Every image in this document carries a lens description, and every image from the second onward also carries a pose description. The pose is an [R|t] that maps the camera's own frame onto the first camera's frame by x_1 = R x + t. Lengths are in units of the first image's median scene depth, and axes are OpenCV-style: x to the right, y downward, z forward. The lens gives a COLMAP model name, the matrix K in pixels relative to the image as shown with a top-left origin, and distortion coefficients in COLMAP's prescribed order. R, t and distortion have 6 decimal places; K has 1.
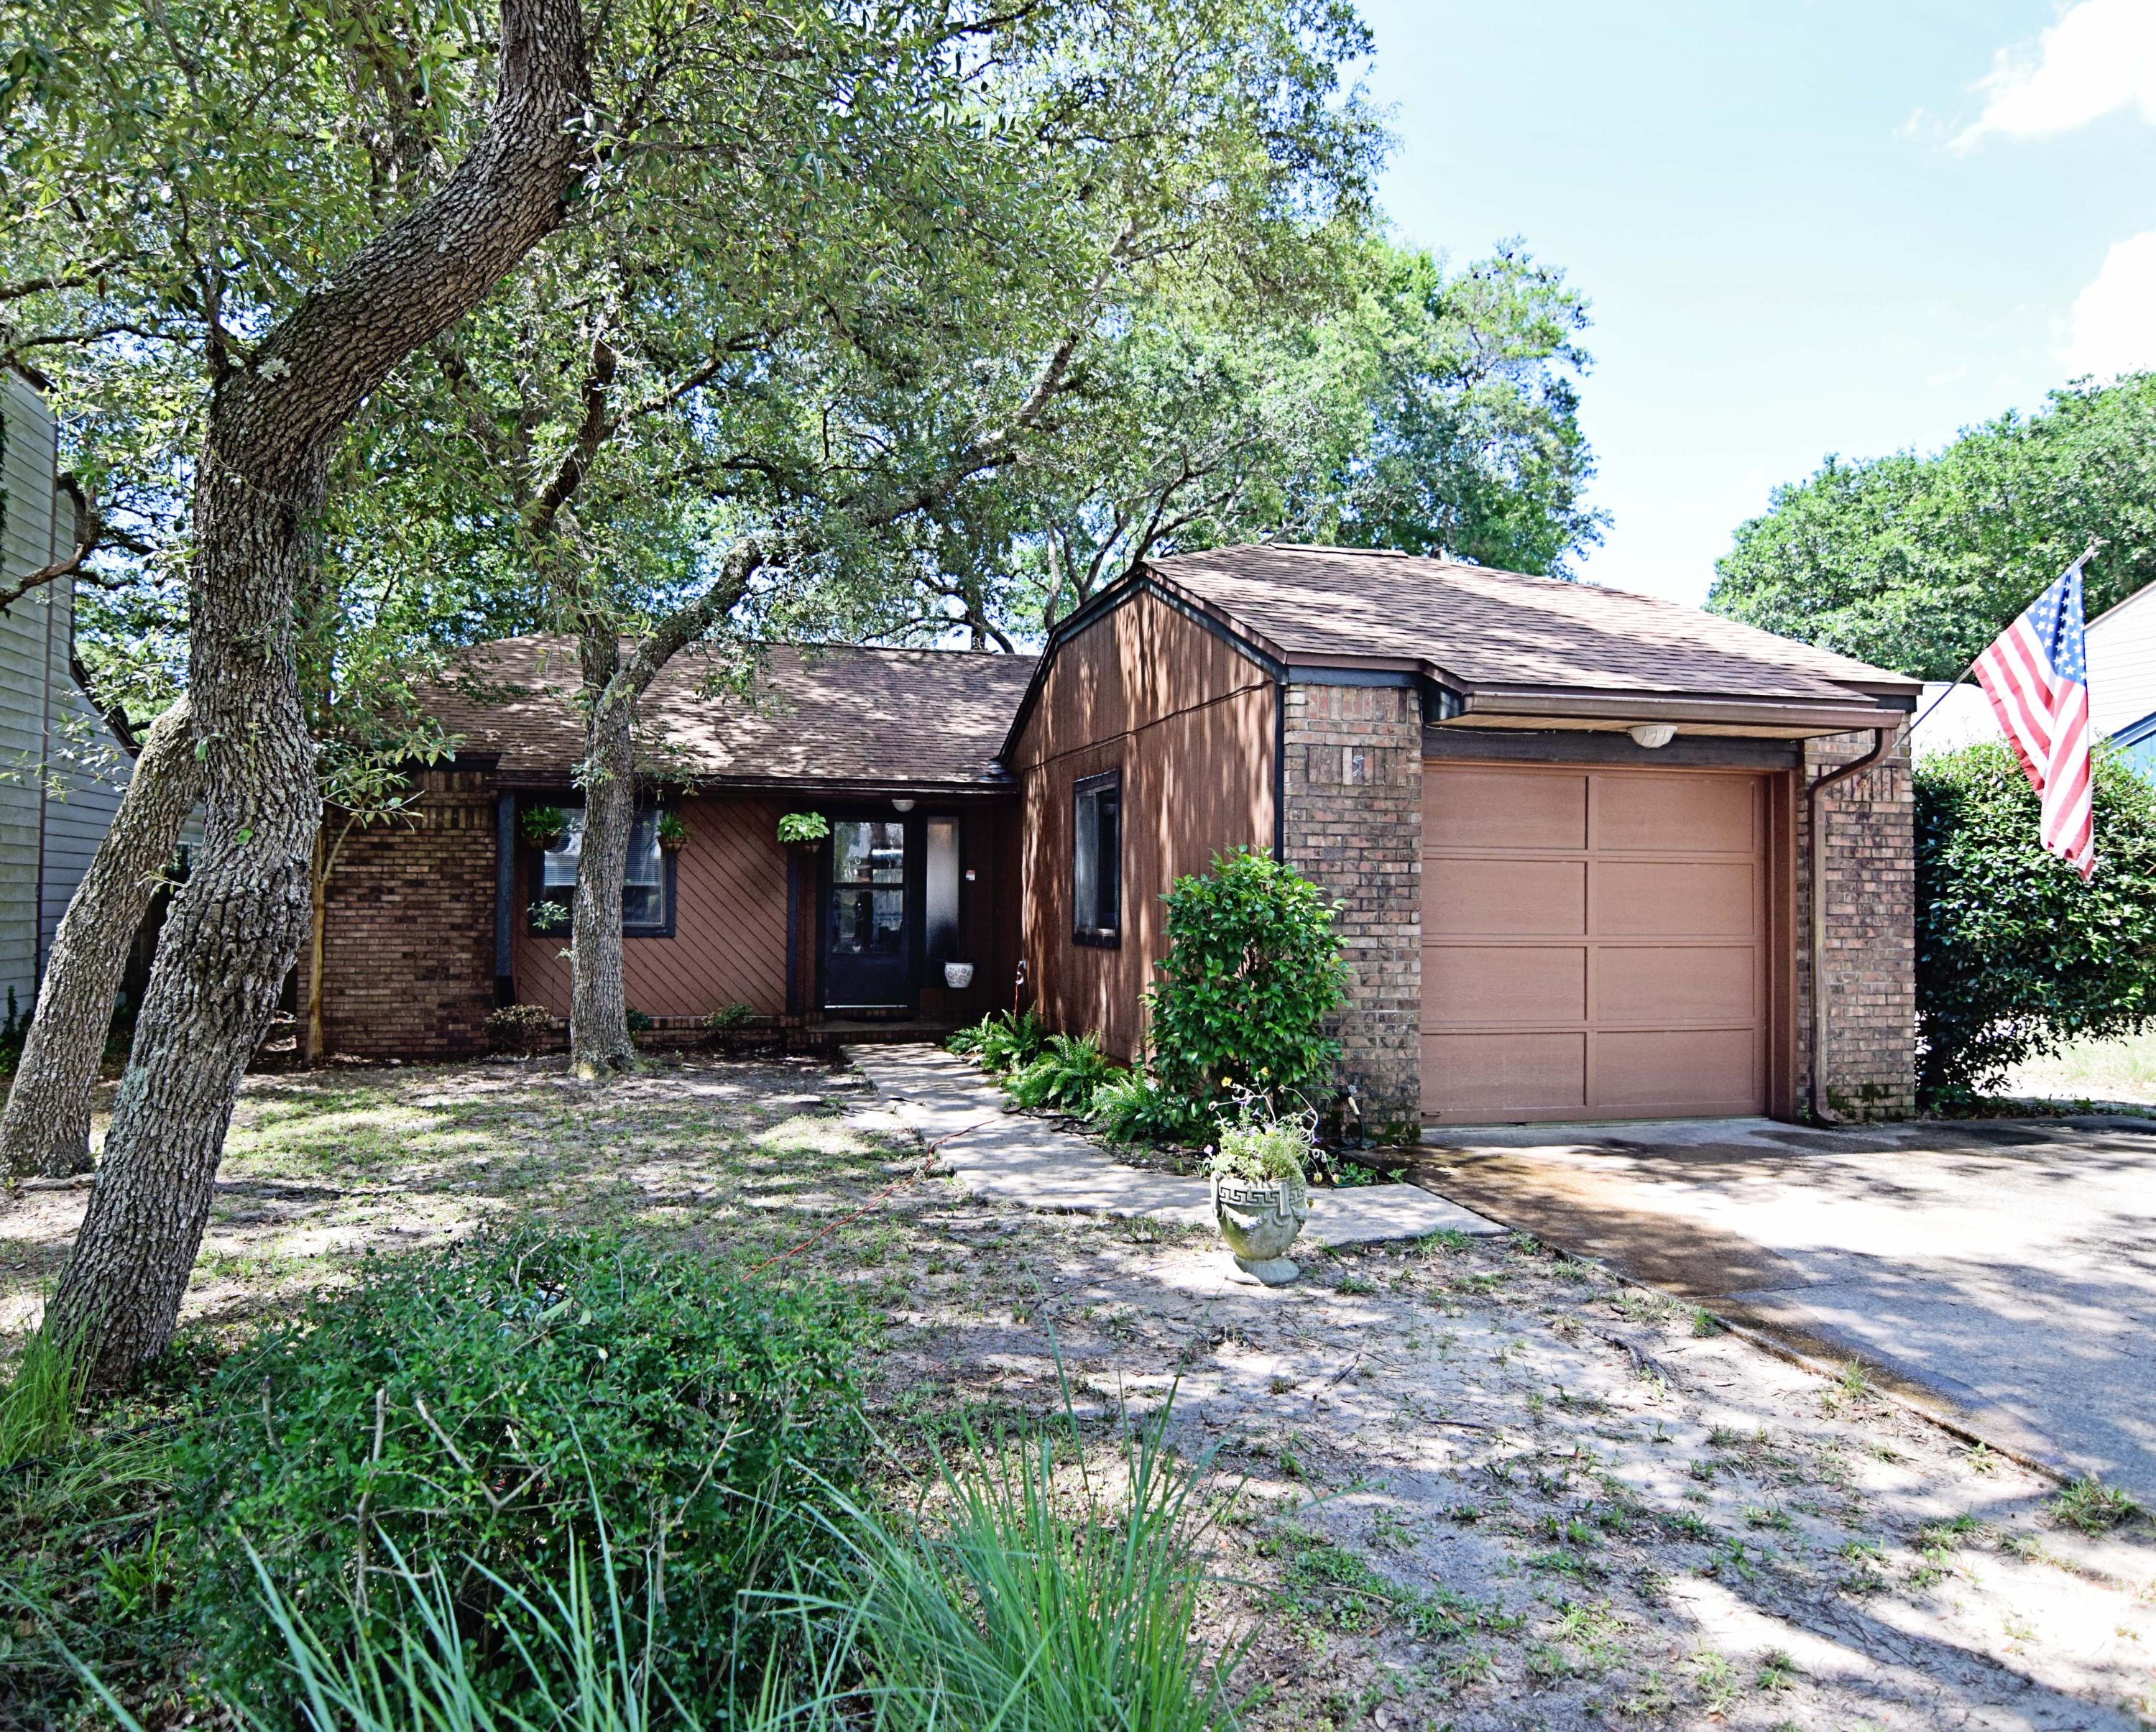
lens RADIAL K [[1302.6, 0, 1078.1], [0, 1302.6, 851.8], [0, 0, 1]] dist [-0.009843, -0.001018]
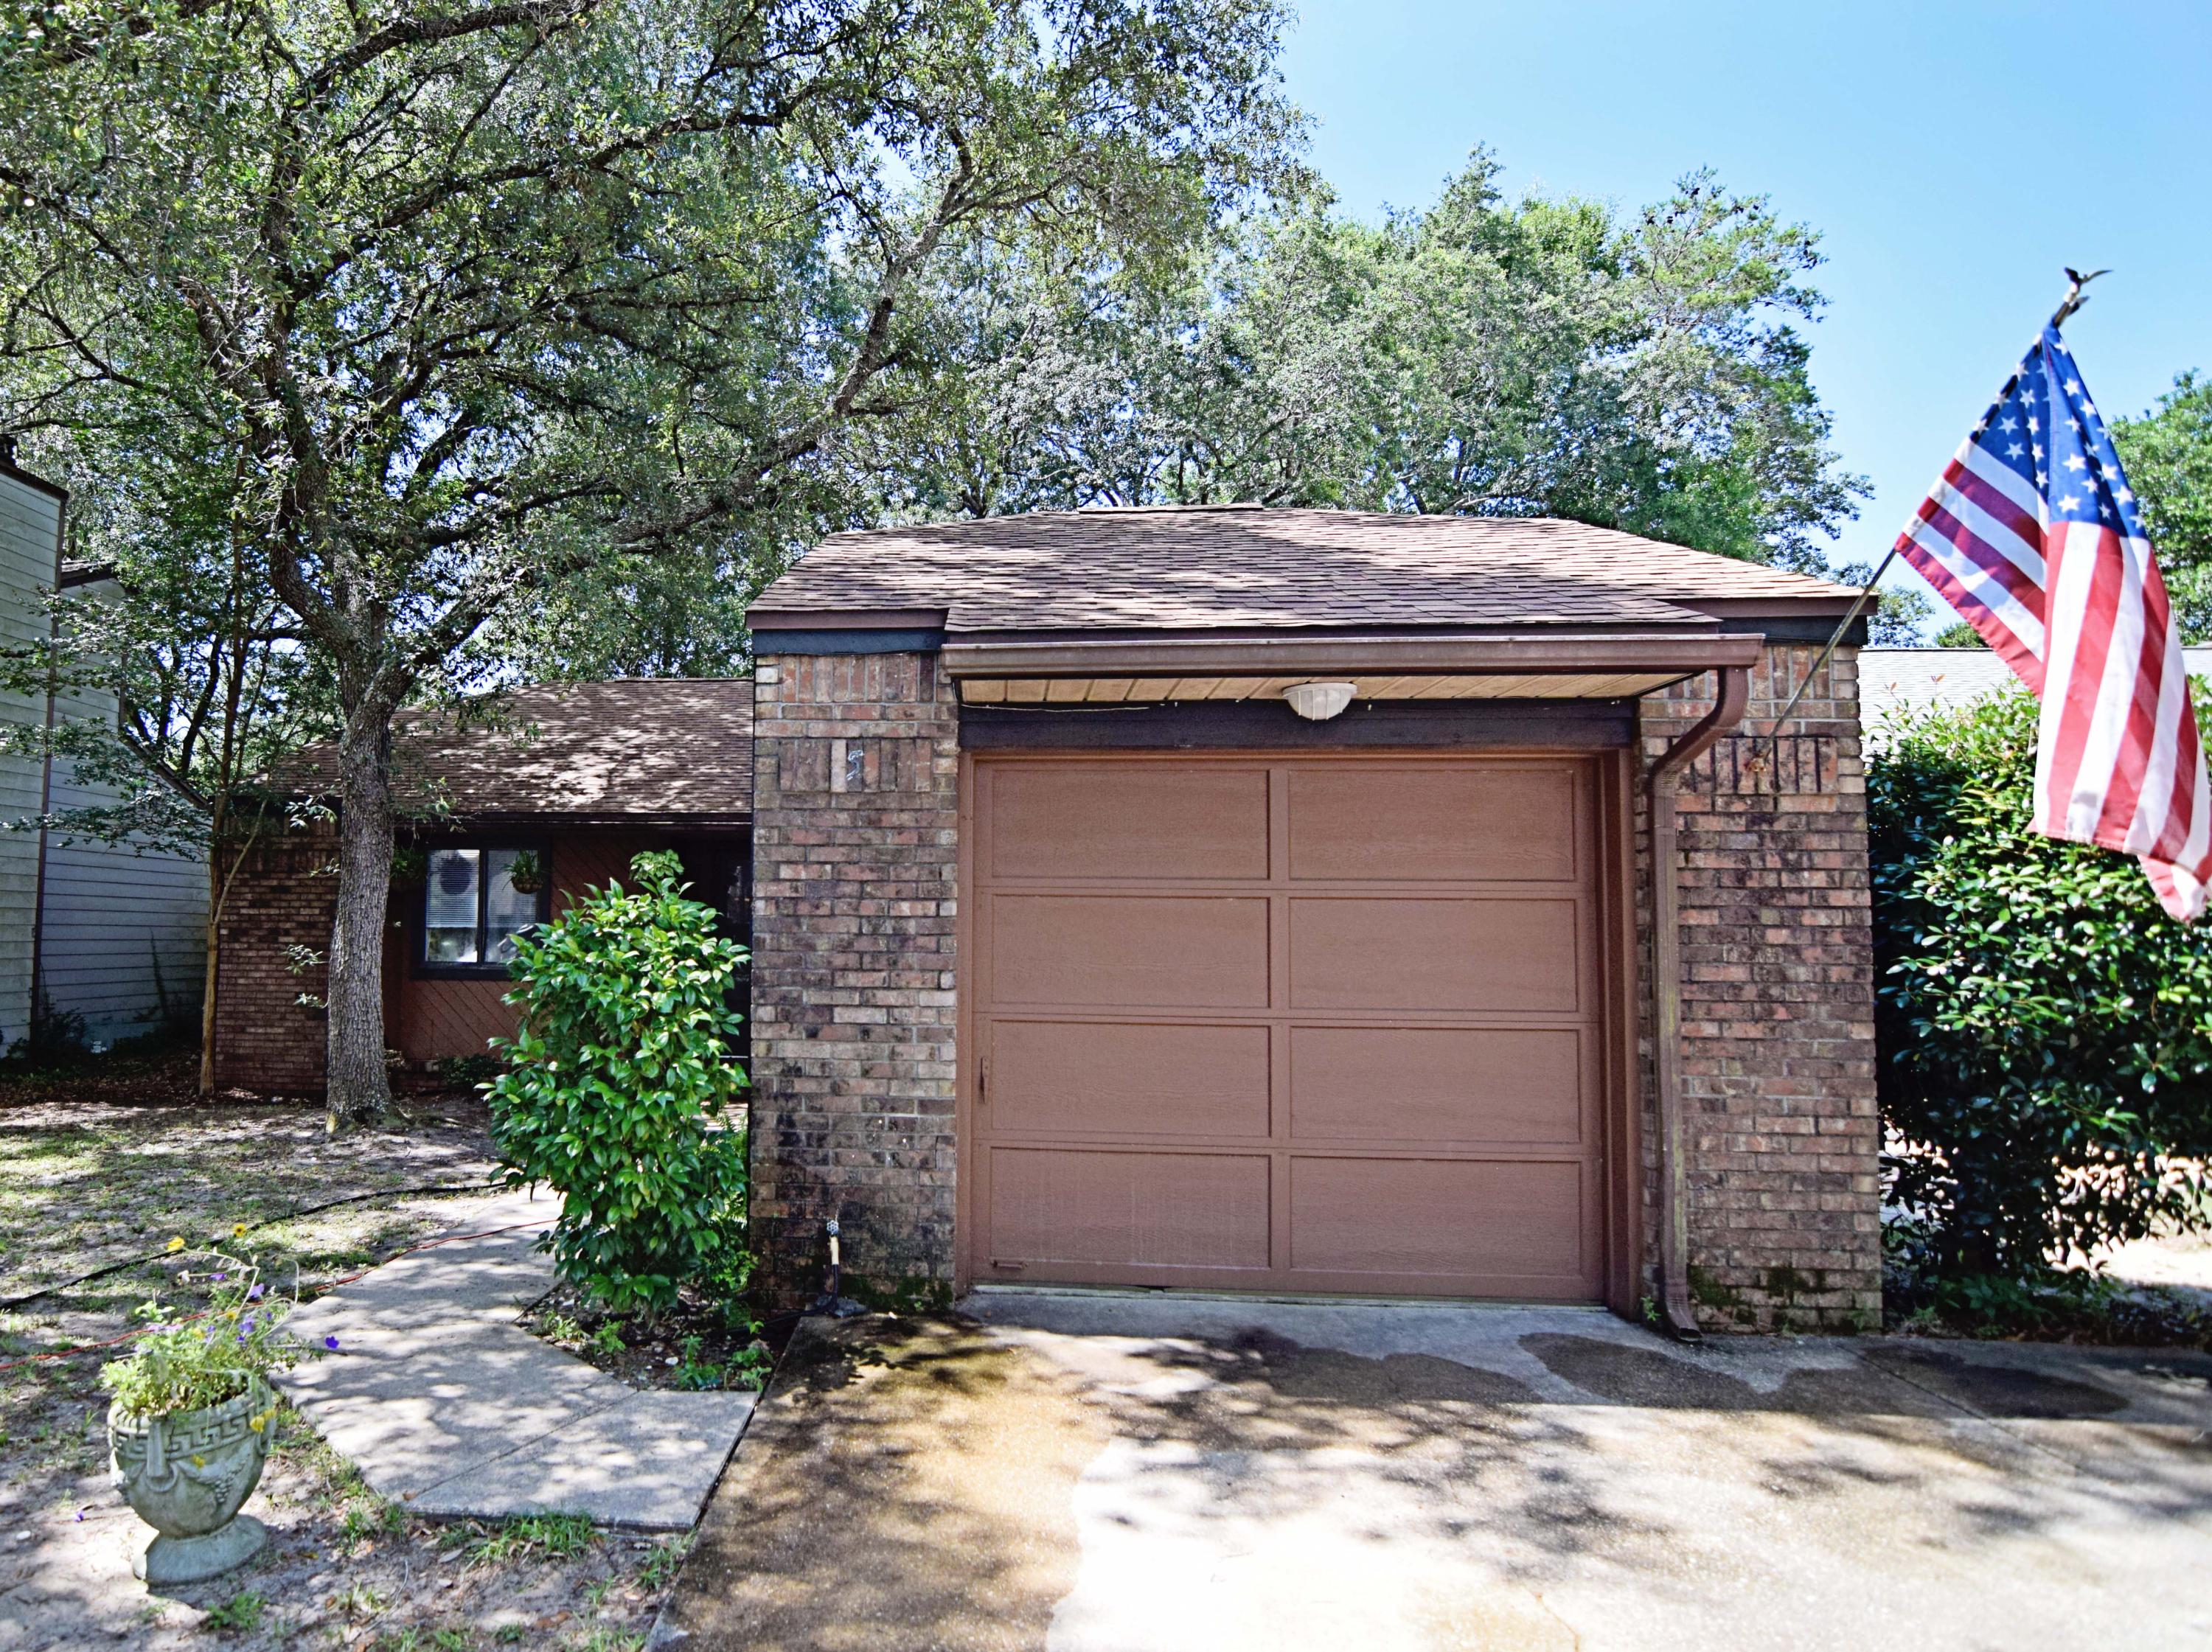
lens RADIAL K [[1183.3, 0, 1105.9], [0, 1183.3, 849.6], [0, 0, 1]] dist [-0.013843, 0.001839]
pose [[0.952298, -0.019289, -0.304558, 0.482091], [0.008960, 0.999337, -0.035276, 0.003517], [0.305037, 0.030865, 0.951840, 0.384803]]
